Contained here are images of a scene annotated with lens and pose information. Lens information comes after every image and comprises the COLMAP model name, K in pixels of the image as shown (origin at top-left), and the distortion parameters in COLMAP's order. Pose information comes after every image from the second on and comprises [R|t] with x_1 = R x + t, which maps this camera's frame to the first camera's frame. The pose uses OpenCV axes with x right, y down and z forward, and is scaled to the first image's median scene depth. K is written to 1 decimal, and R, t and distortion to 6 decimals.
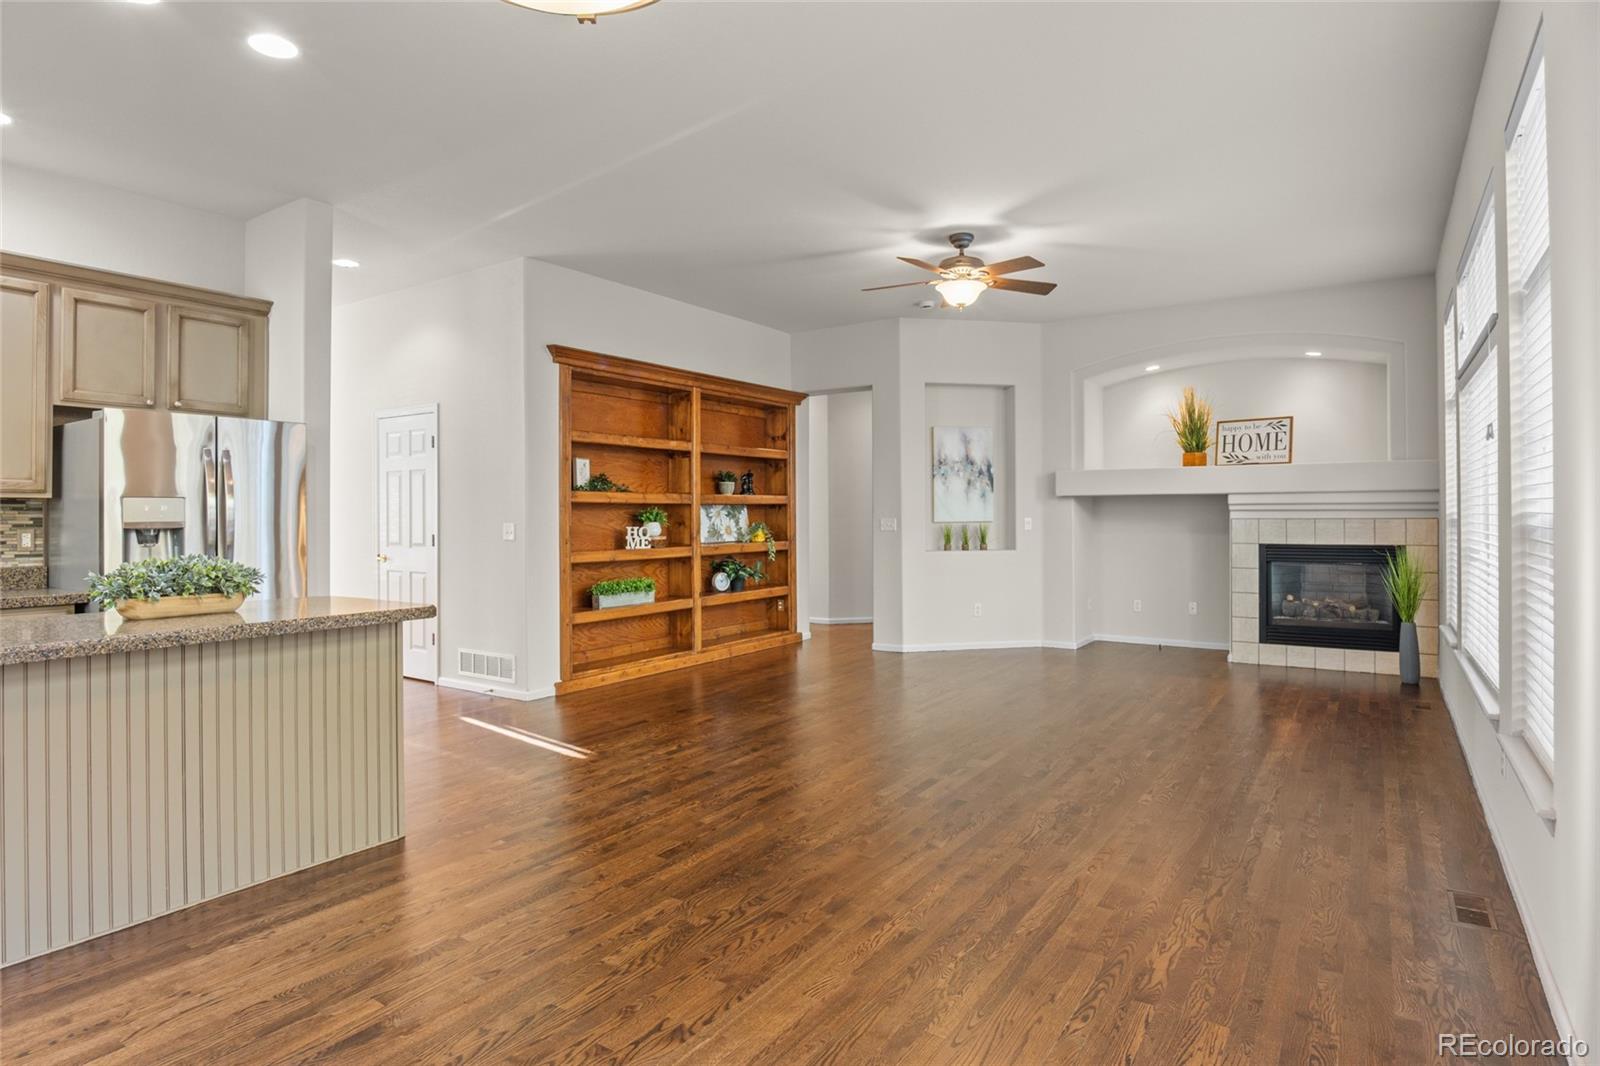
lens RADIAL K [[869.6, 0, 796.6], [0, 869.6, 522.8], [0, 0, 1]] dist [-0.031053, 0.007407]
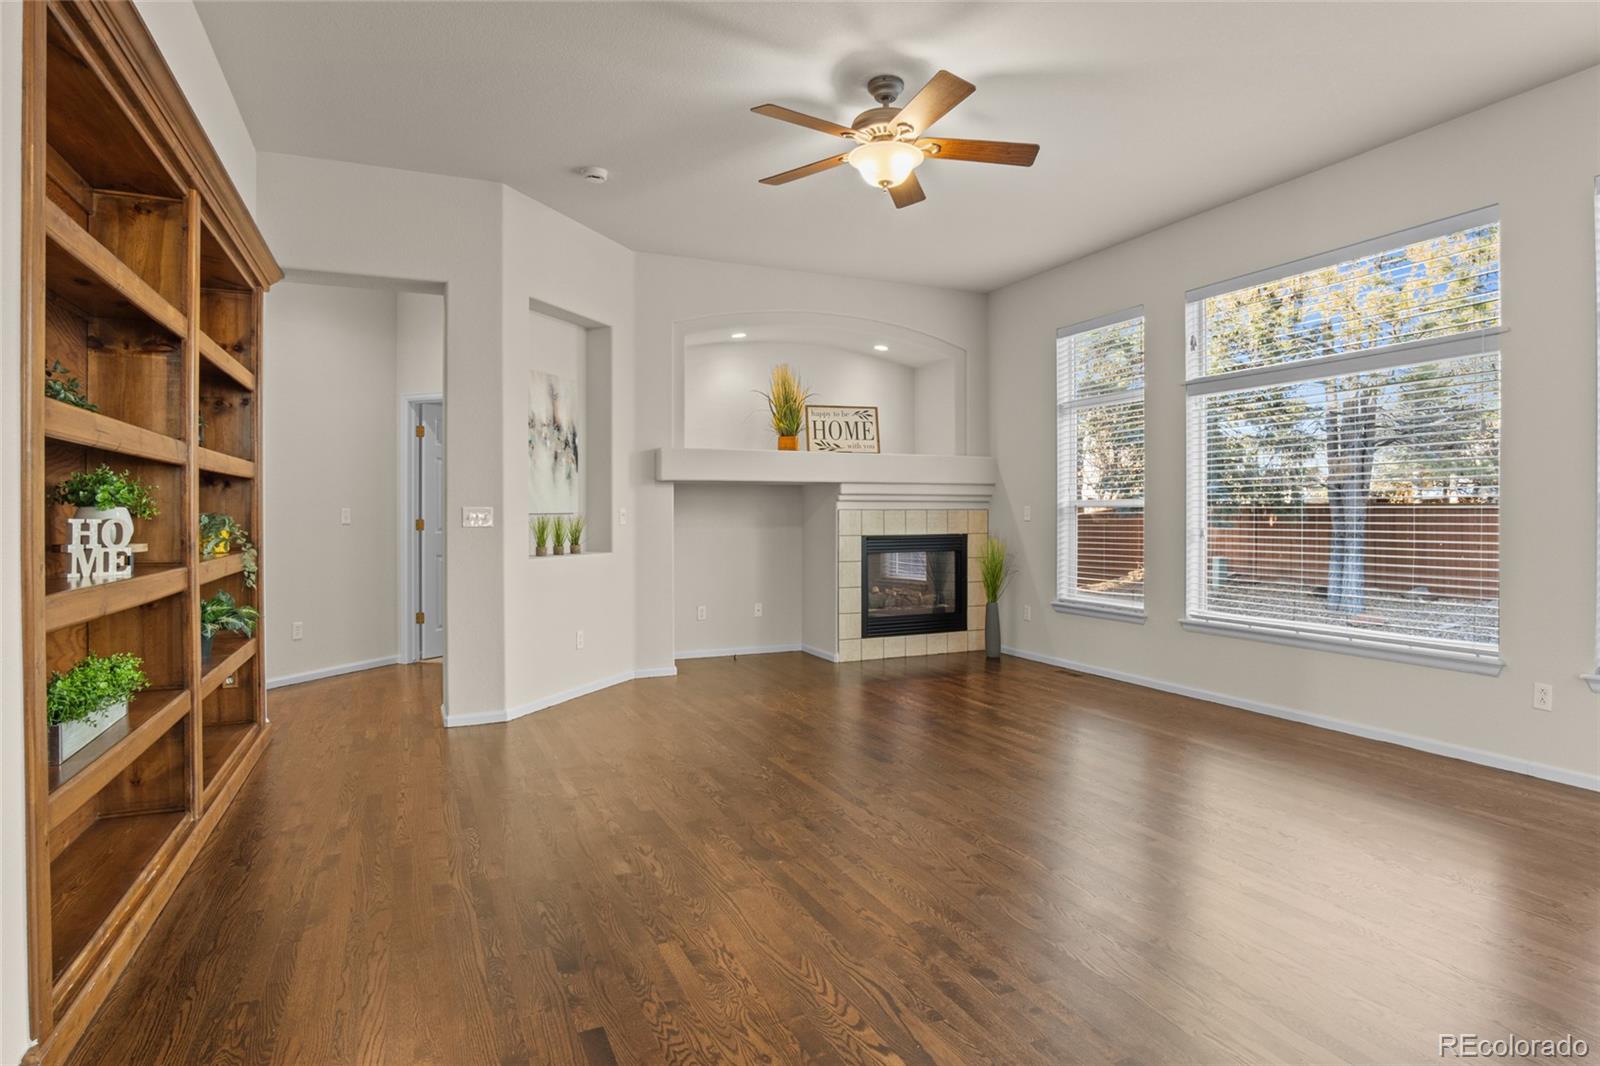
lens RADIAL K [[869.6, 0, 804.3], [0, 869.6, 520.3], [0, 0, 1]] dist [-0.031053, 0.007407]
pose [[0.539443, -0.003513, 0.842014, -0.308541], [0.006898, 0.999976, -0.000247, 0.006801], [-0.841994, 0.005941, 0.539455, 0.517860]]
